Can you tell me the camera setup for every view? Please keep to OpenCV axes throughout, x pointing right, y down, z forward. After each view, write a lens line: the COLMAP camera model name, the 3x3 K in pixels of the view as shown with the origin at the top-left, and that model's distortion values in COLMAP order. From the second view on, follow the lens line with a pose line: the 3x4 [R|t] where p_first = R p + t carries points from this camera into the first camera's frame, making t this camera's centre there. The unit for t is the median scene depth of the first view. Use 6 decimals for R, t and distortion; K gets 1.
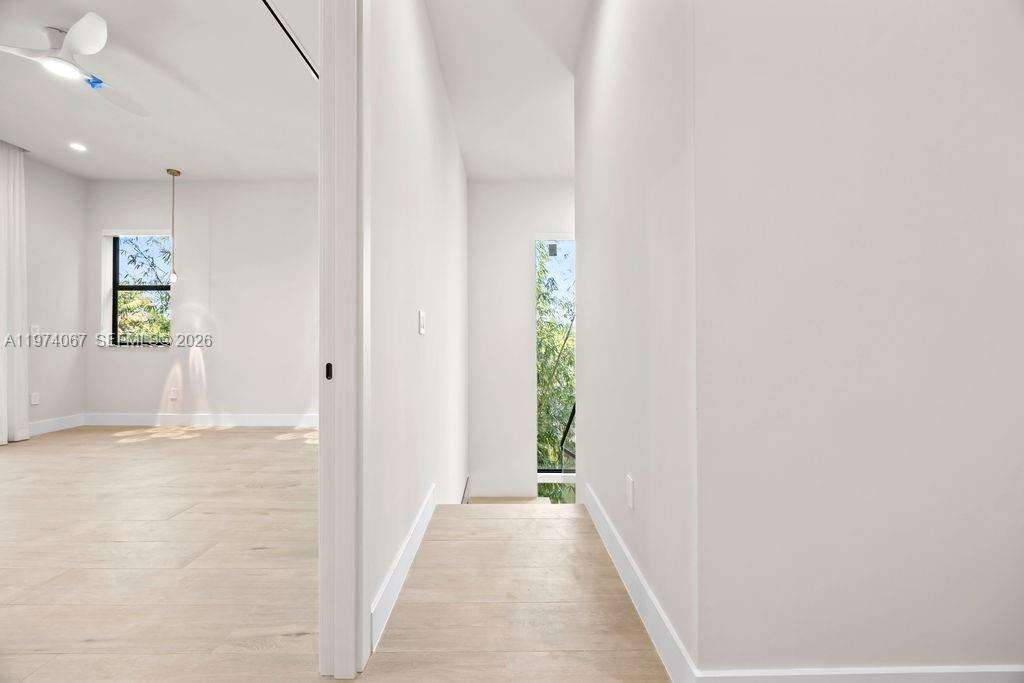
lens RADIAL K [[391.4, 0, 509.6], [0, 391.4, 337.3], [0, 0, 1]] dist [-0.002146, -0.000528]
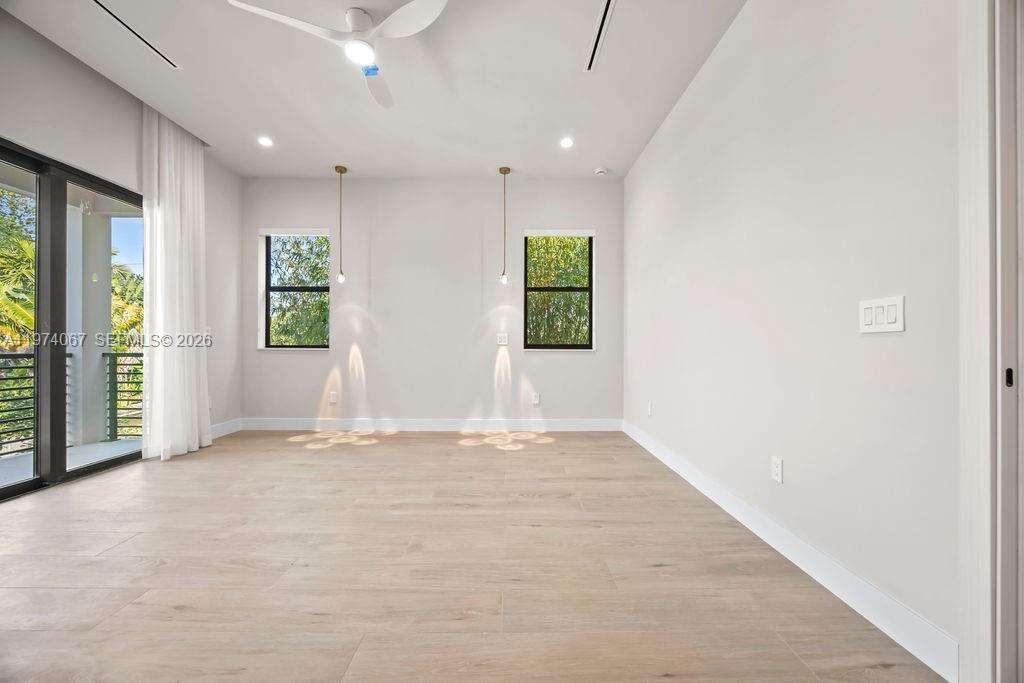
lens RADIAL K [[391.4, 0, 512.3], [0, 391.4, 343.2], [0, 0, 1]] dist [-0.002146, -0.000528]
pose [[0.999992, 0.003037, -0.002637, -0.427500], [-0.003024, 0.999983, 0.004931, 0.002685], [0.002652, -0.004923, 0.999984, 0.029357]]
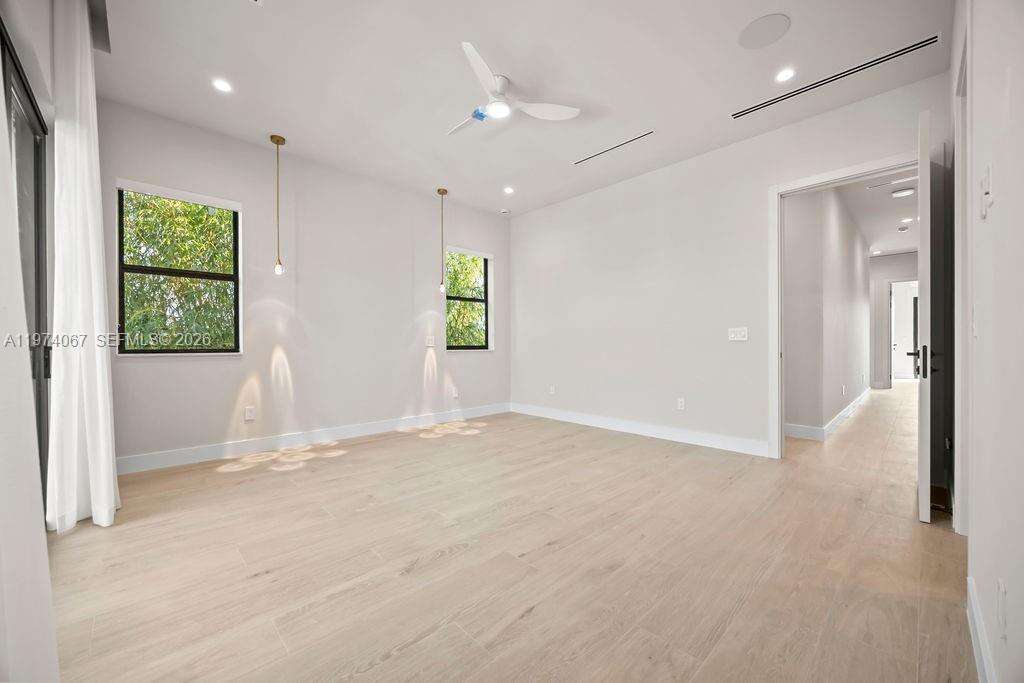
lens RADIAL K [[391.4, 0, 514.7], [0, 391.4, 345.3], [0, 0, 1]] dist [-0.002146, -0.000528]
pose [[0.729124, -0.002995, 0.684375, -1.047874], [-0.002451, 0.999973, 0.006987, -0.000272], [-0.684377, -0.006772, 0.729097, 0.063038]]
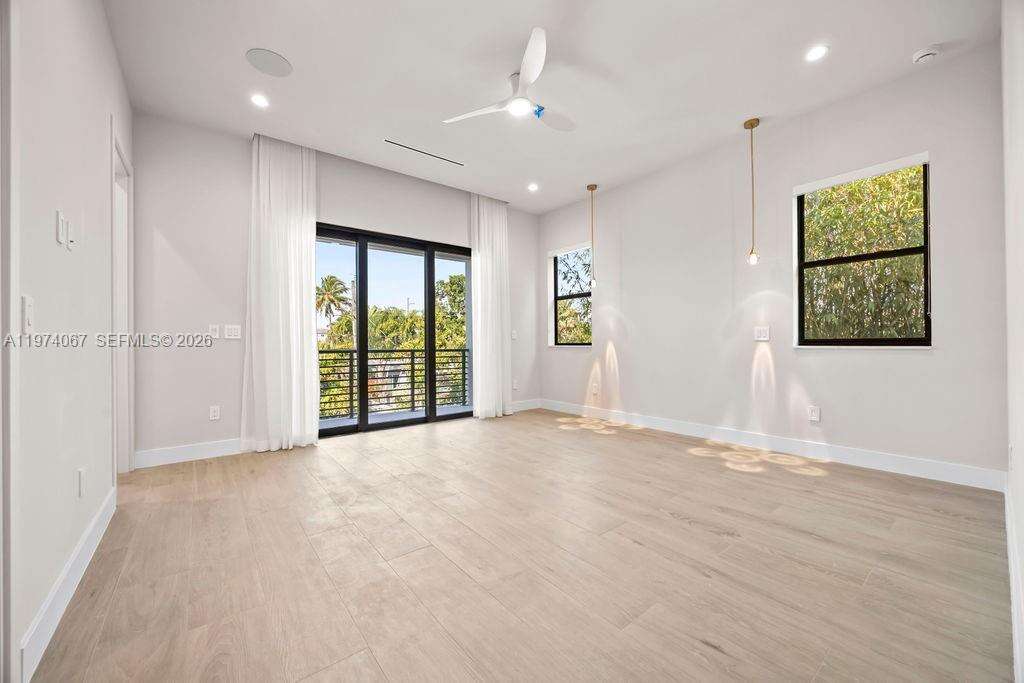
lens RADIAL K [[391.4, 0, 510.4], [0, 391.4, 341.6], [0, 0, 1]] dist [-0.002146, -0.000528]
pose [[0.615668, -0.007809, -0.787967, -0.138548], [0.016440, 0.999861, 0.002937, 0.002902], [0.787834, -0.014762, 0.615710, 0.136641]]
